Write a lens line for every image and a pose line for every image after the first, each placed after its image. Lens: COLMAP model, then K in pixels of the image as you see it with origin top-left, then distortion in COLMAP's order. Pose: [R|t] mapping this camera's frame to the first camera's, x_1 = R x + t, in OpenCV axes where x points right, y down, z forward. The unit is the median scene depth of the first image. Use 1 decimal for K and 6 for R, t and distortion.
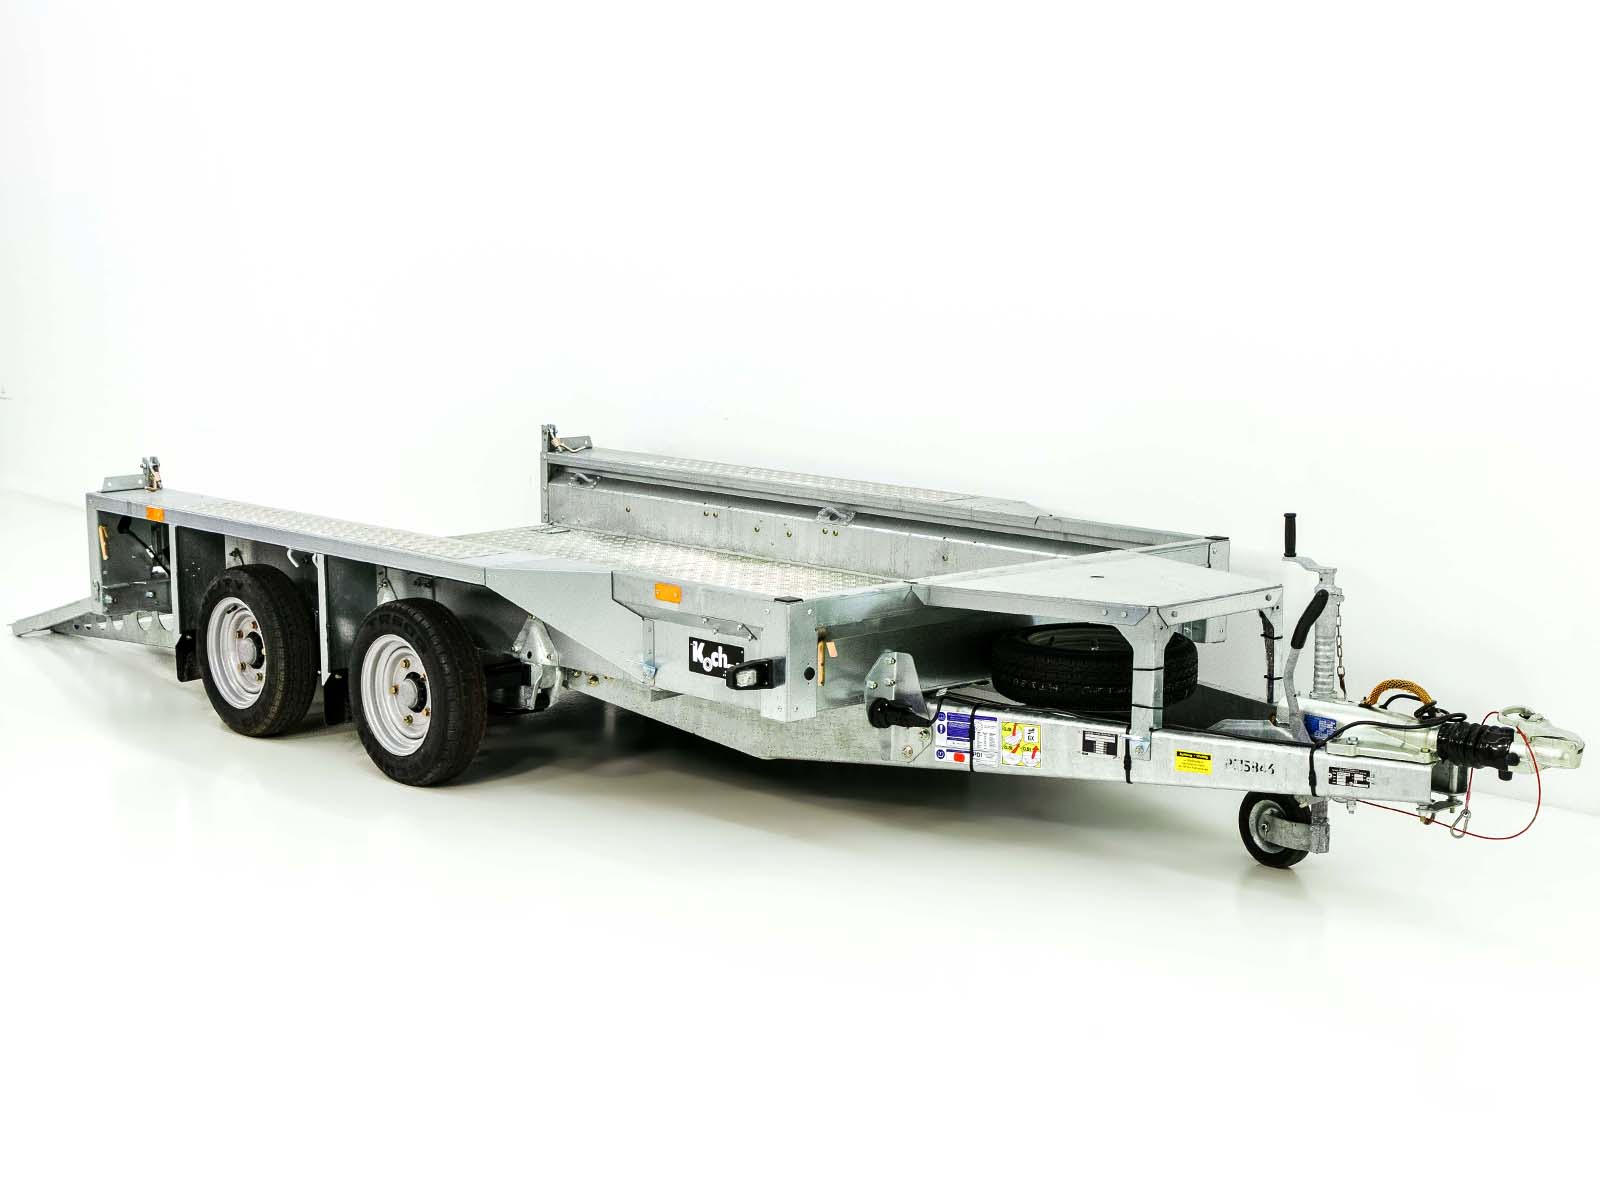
lens RADIAL K [[2558.0, 0, 800.0], [0, 2558.0, 600.0], [0, 0, 1]] dist [-0.007740, 0.011363]
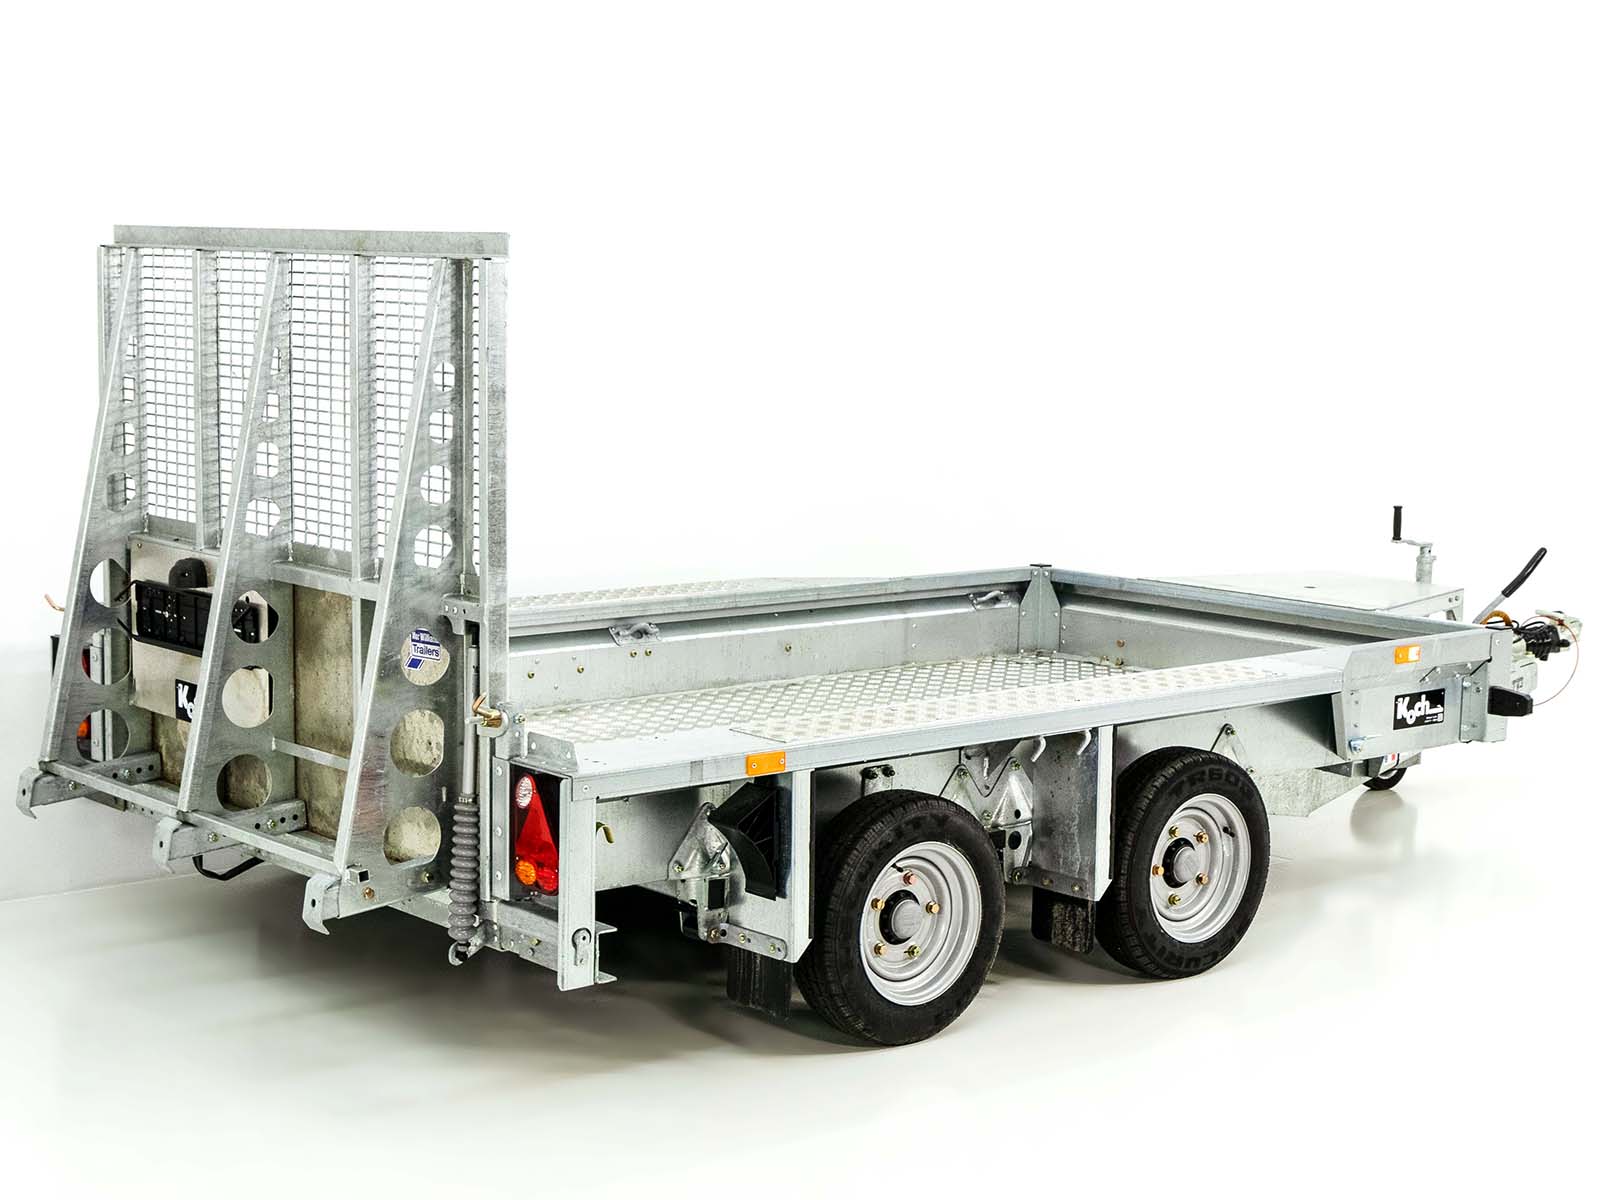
lens RADIAL K [[2705.3, 0, 800.0], [0, 2705.3, 600.0], [0, 0, 1]] dist [-0.005711, 0.039761]
pose [[0.034501, -0.130219, 0.990885, -1.097603], [0.141080, 0.982181, 0.124163, -0.187046], [-0.989397, 0.135510, 0.052258, 1.174140]]
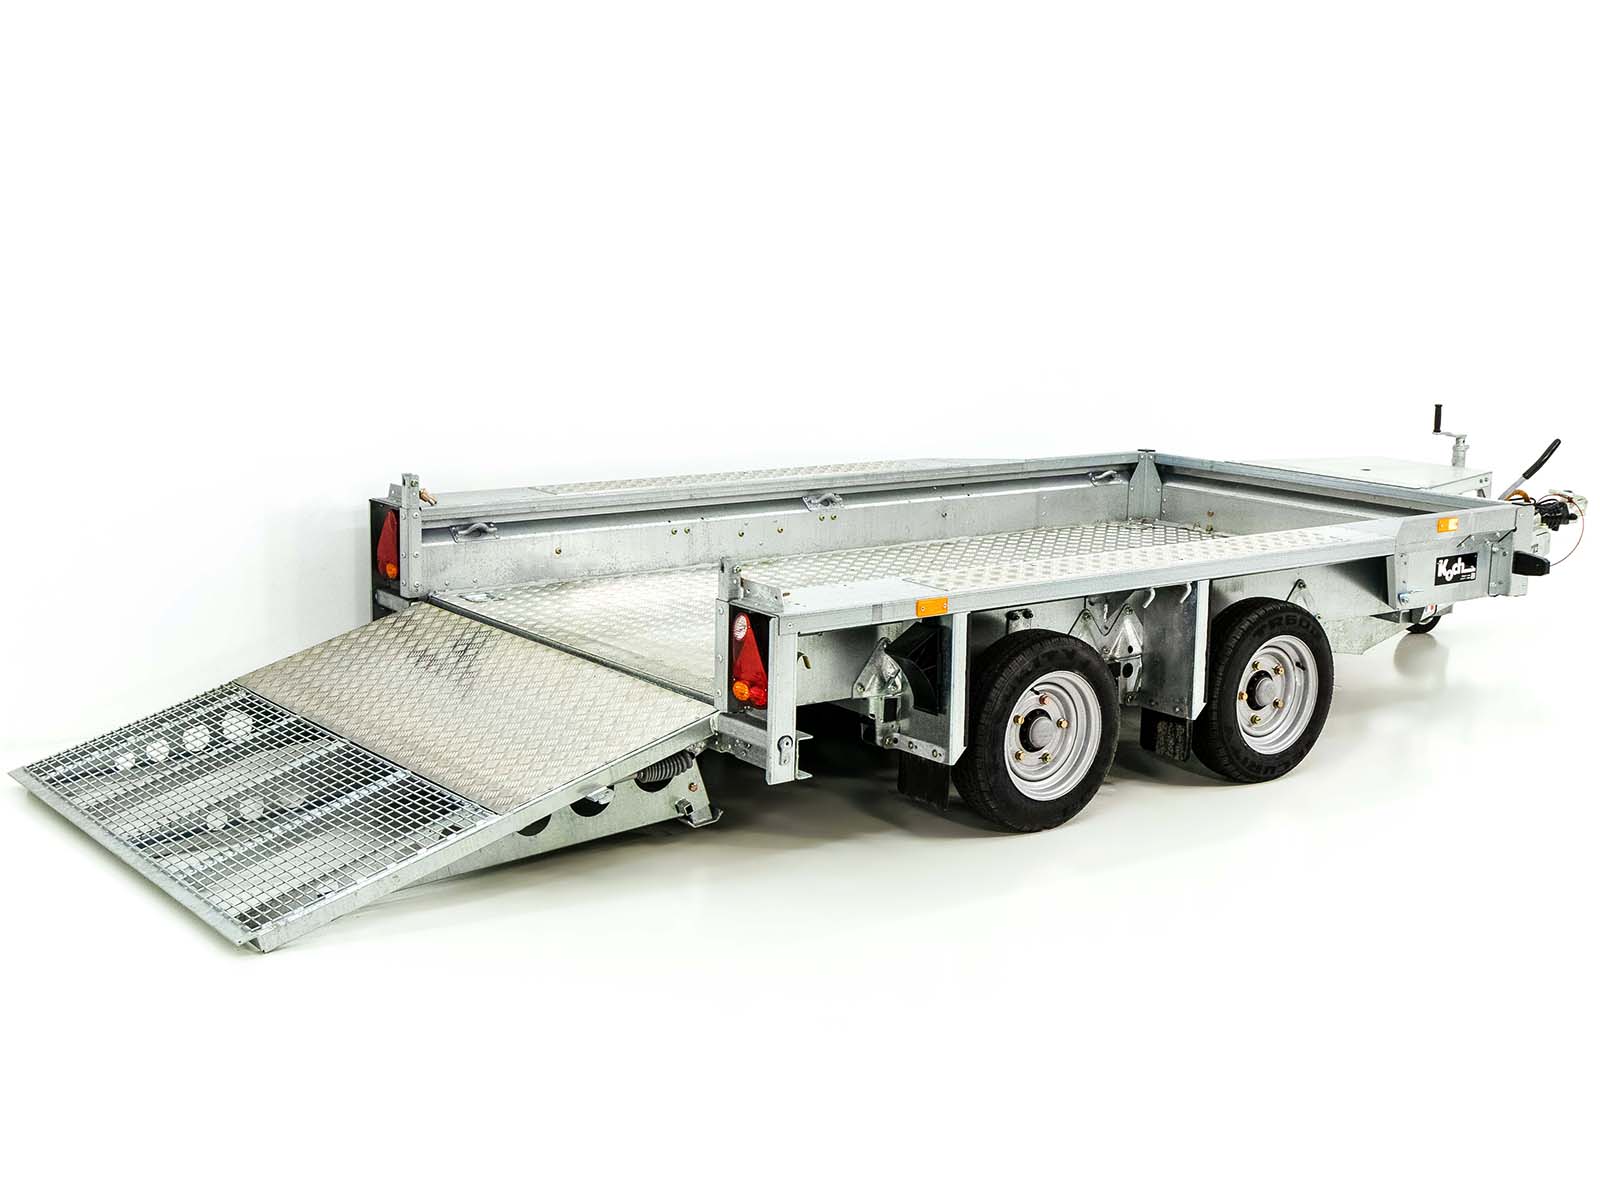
lens RADIAL K [[2122.7, 0, 799.4], [0, 2122.7, 570.5], [0, 0, 1]] dist [0.002320, 0.012139]
pose [[0.101213, -0.173659, 0.979591, -1.085466], [0.140625, 0.977258, 0.158715, -0.186770], [-0.984876, 0.121691, 0.123332, 1.182044]]
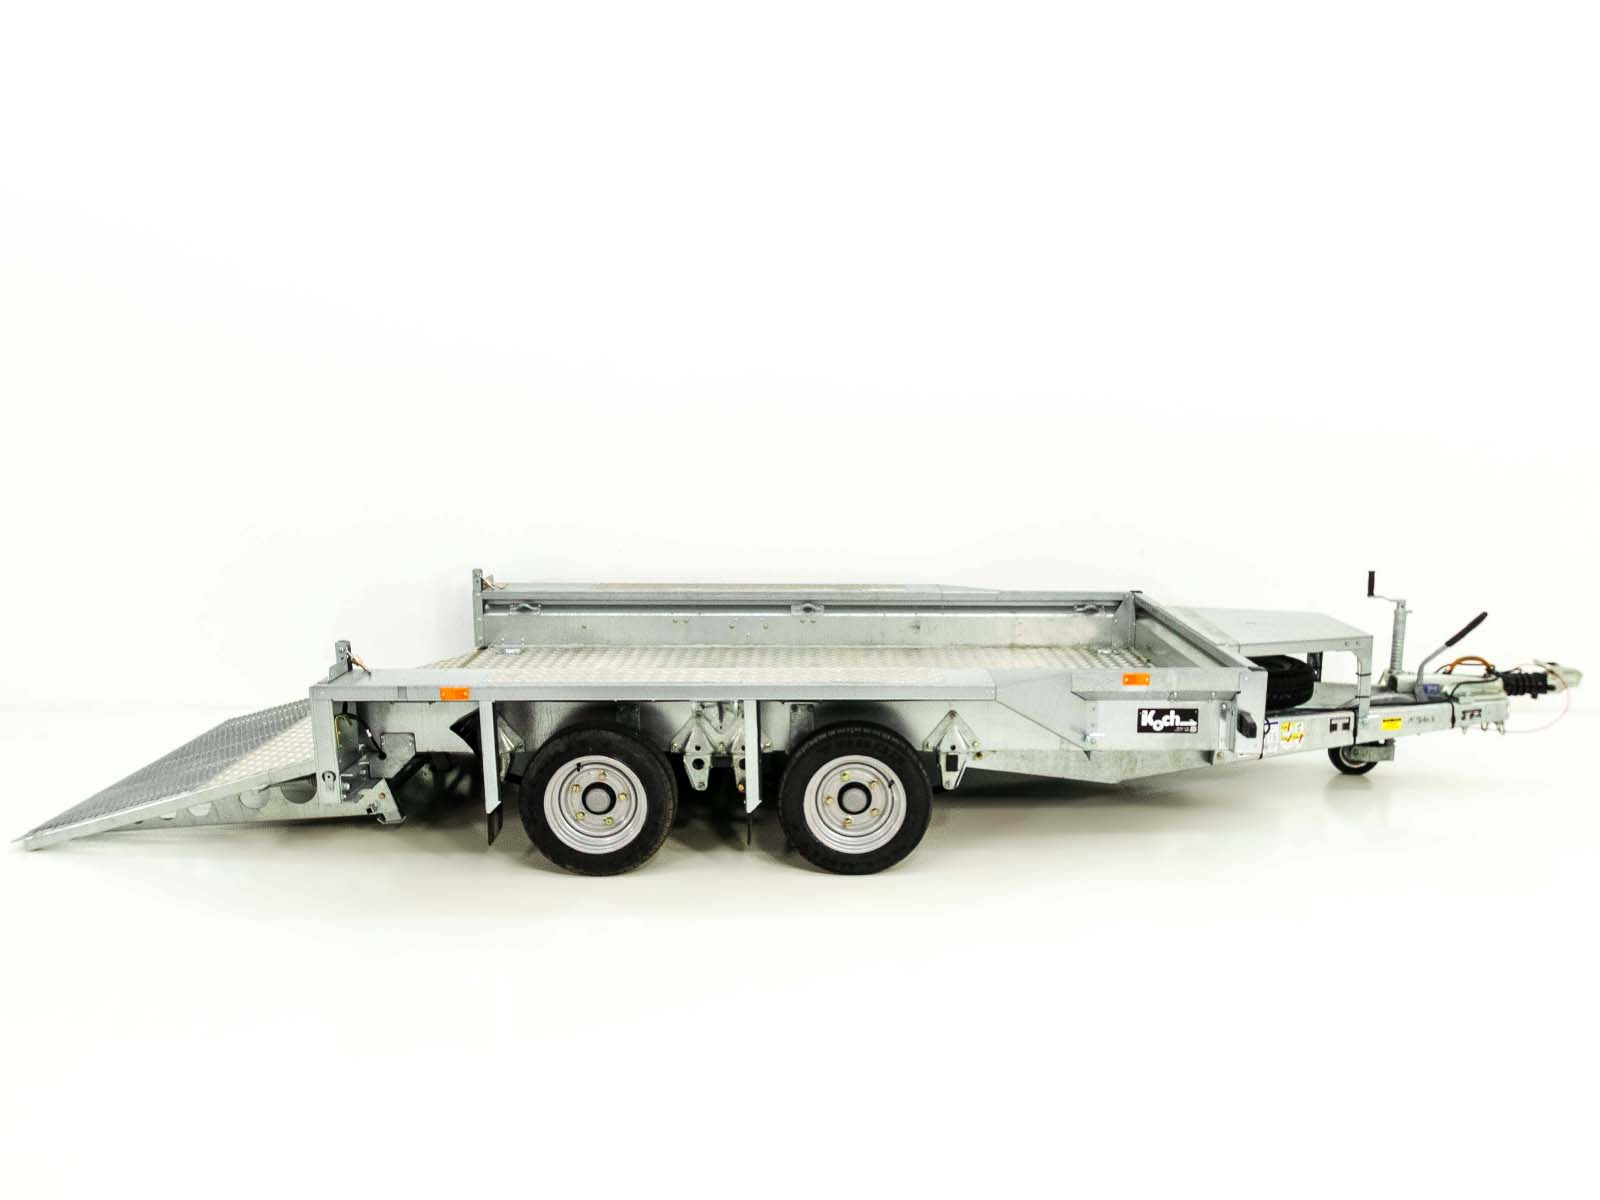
lens RADIAL K [[1230.0, 0, 850.4], [0, 1230.0, 600.9], [0, 0, 1]] dist [0.022824, -0.002063]
pose [[0.663959, -0.127069, 0.736893, -0.628457], [0.117373, 0.990950, 0.065123, -0.104458], [-0.738500, 0.043253, 0.672865, 0.669209]]
